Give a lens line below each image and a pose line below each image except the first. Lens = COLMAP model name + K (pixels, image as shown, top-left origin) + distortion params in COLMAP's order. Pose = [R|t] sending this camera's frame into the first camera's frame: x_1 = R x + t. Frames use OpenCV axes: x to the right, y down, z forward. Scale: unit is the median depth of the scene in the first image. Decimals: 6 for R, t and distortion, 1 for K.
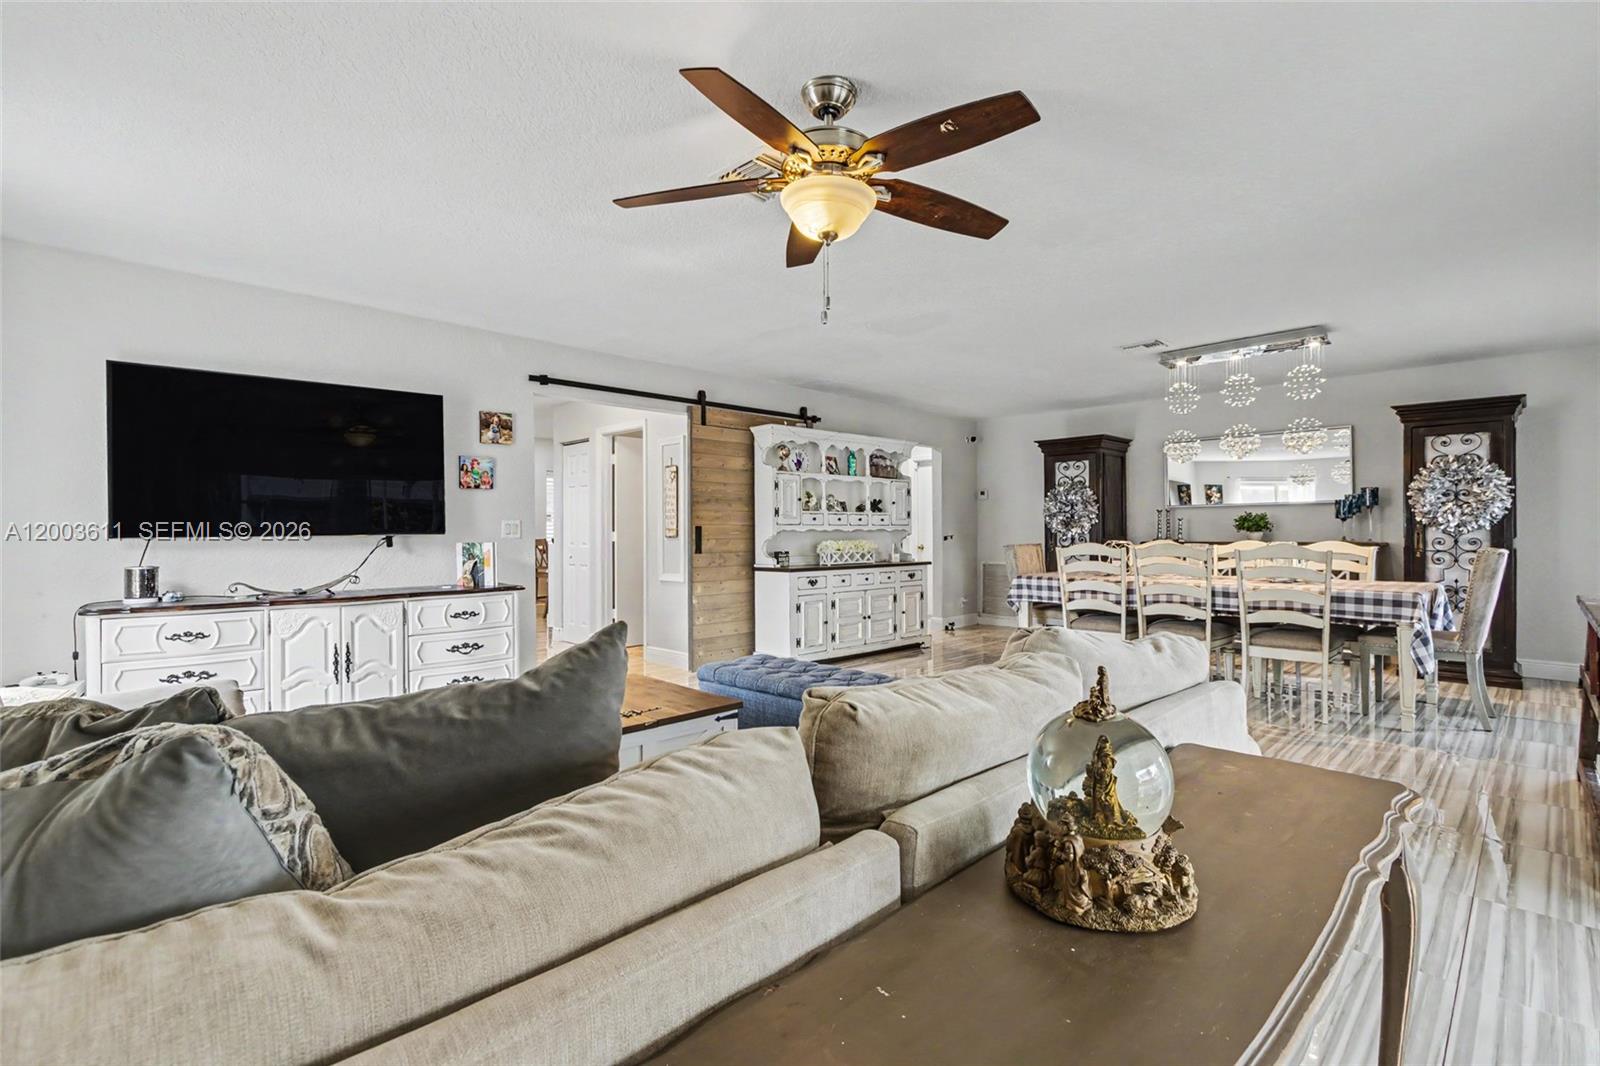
lens RADIAL K [[733.3, 0, 808.5], [0, 733.3, 532.3], [0, 0, 1]] dist [0.007881, -0.002569]
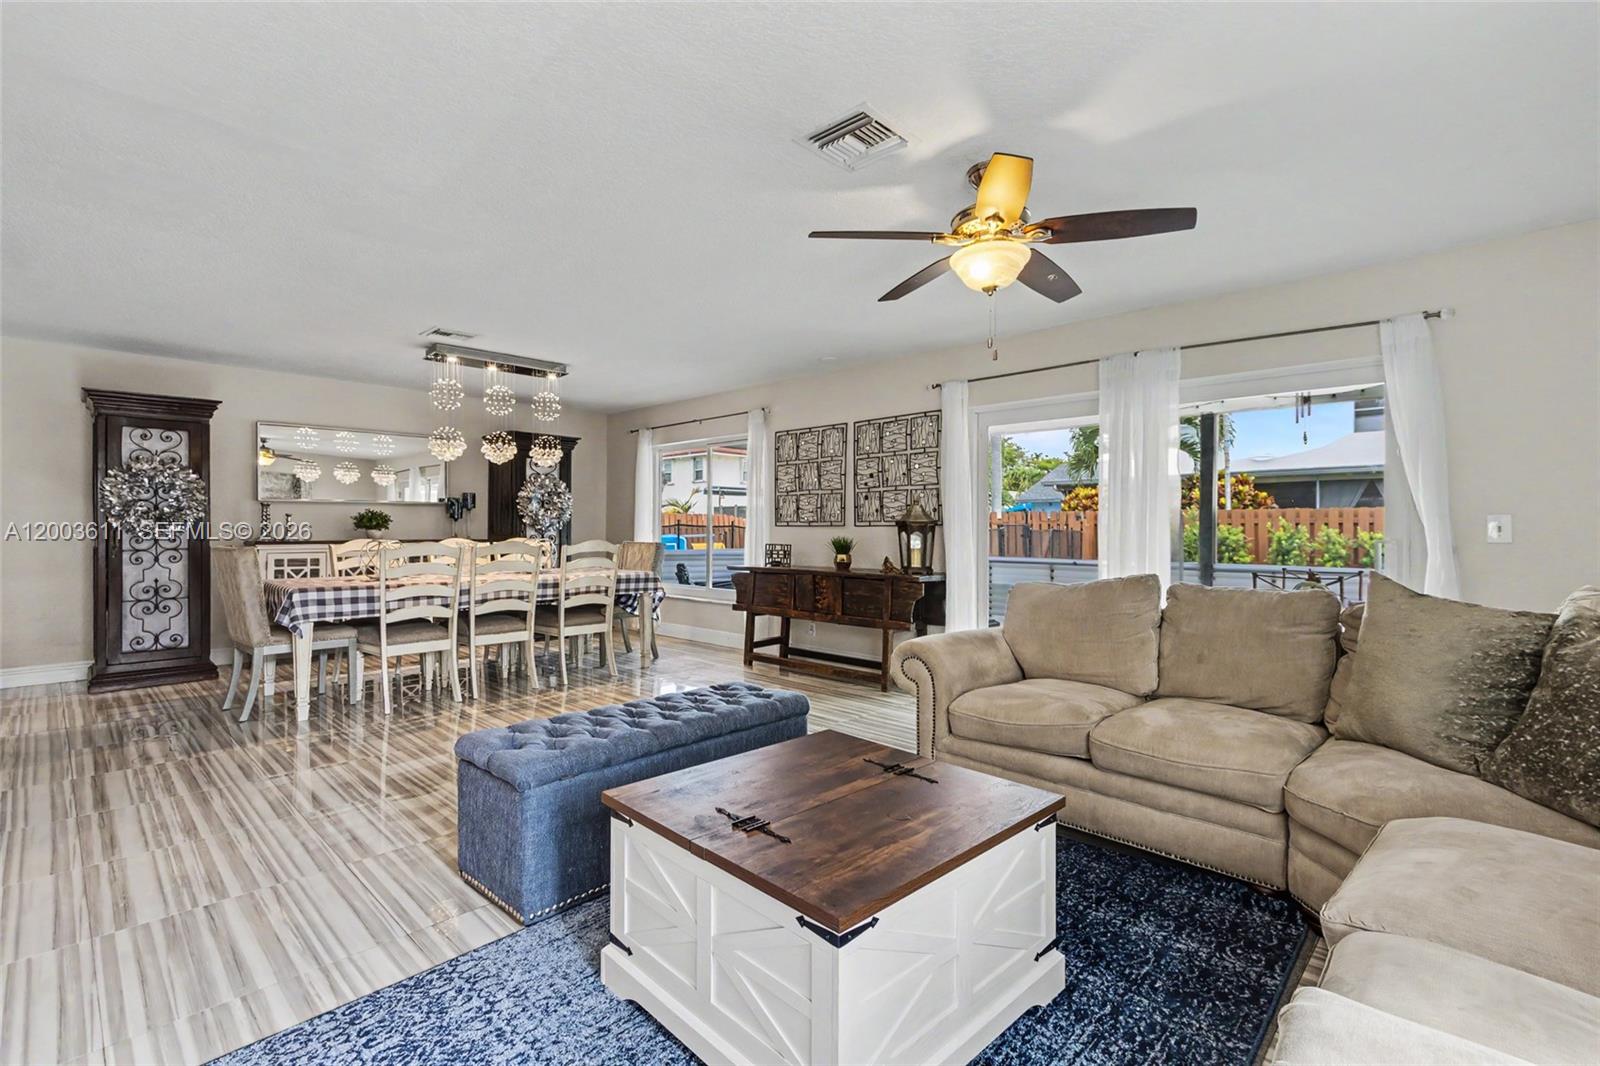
lens RADIAL K [[733.3, 0, 807.0], [0, 733.3, 531.1], [0, 0, 1]] dist [0.007881, -0.002569]
pose [[-0.012988, 0.001429, 0.999915, -0.472674], [-0.001957, 0.999997, -0.001454, 0.001380], [-0.999914, -0.001976, -0.012985, 0.515015]]
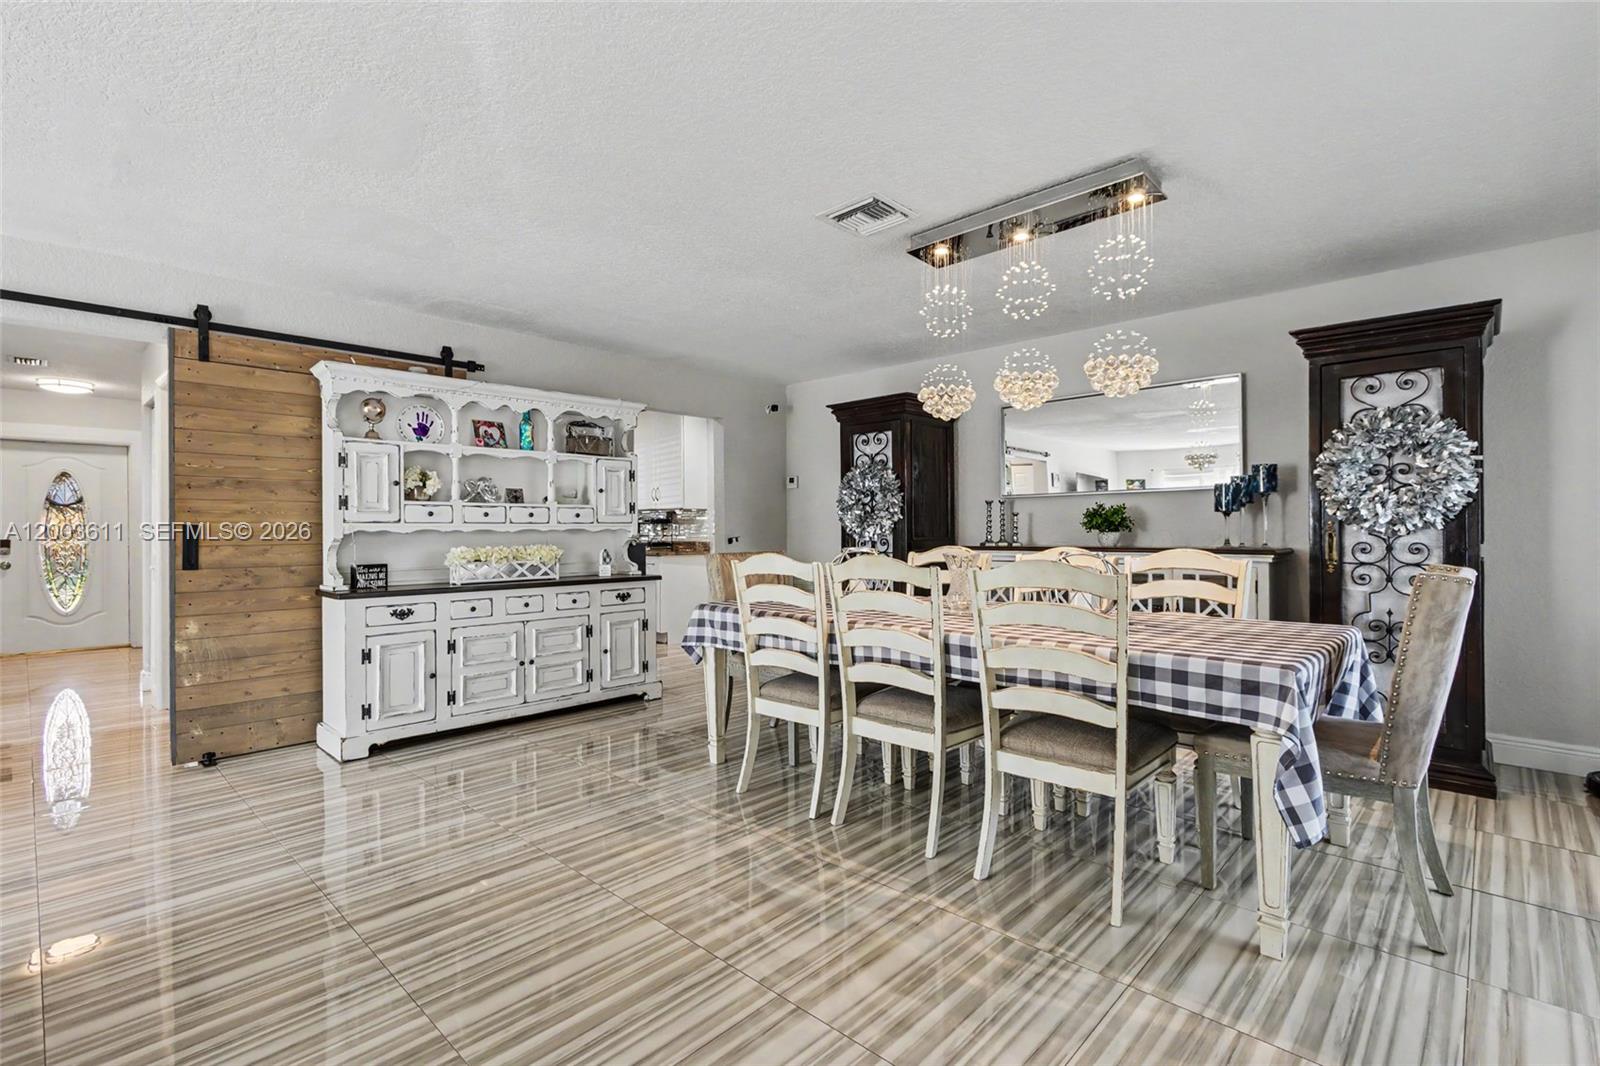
lens RADIAL K [[733.3, 0, 806.0], [0, 733.3, 531.6], [0, 0, 1]] dist [0.007881, -0.002569]
pose [[0.999505, -0.001681, 0.031406, 0.364707], [0.001649, 0.999998, 0.001061, -0.002887], [-0.031407, -0.001008, 0.999506, 0.392122]]
